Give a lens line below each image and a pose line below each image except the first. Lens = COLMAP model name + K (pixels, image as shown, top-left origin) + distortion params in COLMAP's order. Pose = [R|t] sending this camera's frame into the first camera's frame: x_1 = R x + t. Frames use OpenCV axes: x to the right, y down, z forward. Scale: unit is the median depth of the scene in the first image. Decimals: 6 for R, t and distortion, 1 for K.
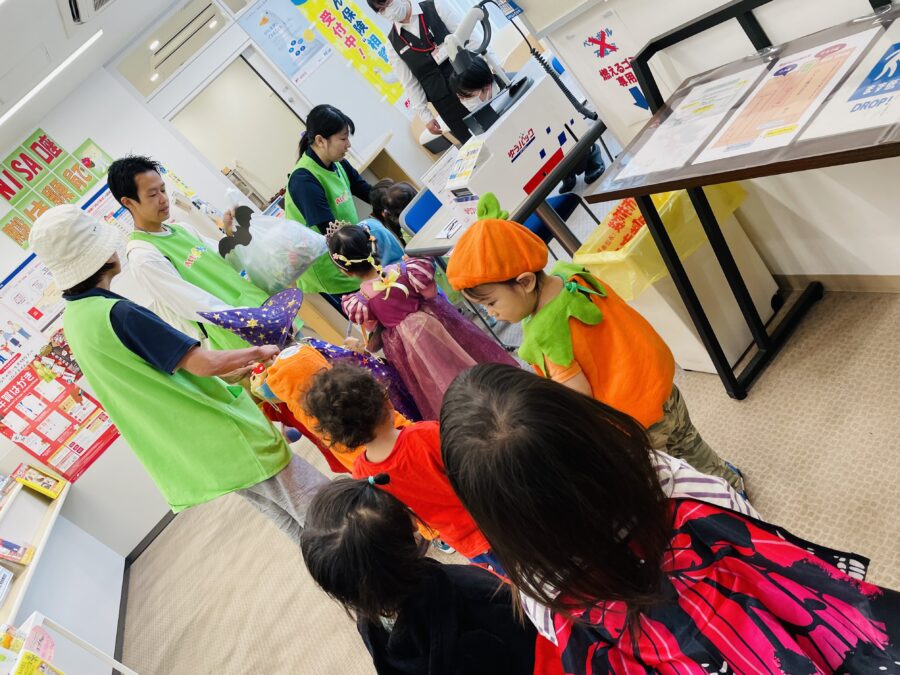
lens RADIAL K [[677.3, 0, 455.6], [0, 677.3, 335.1], [0, 0, 1]] dist [0.000440, -0.033521]
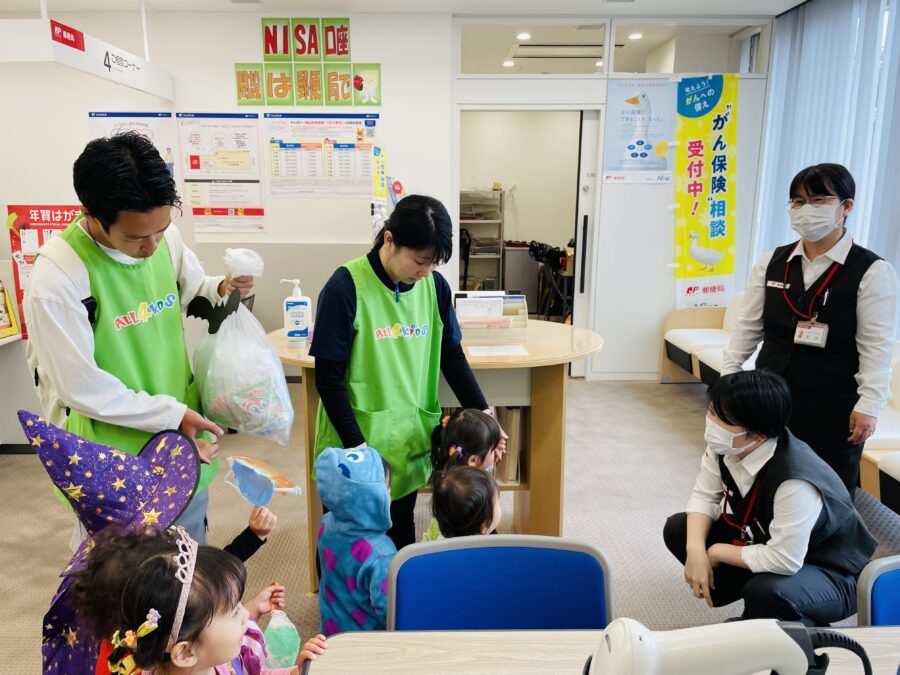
lens RADIAL K [[677.3, 0, 446.1], [0, 677.3, 339.3], [0, 0, 1]] dist [0.000440, -0.033521]
pose [[0.644685, 0.724543, -0.243761, -0.027050], [-0.739466, 0.671915, 0.041468, -0.156612], [0.193832, 0.153520, 0.968948, 0.241355]]
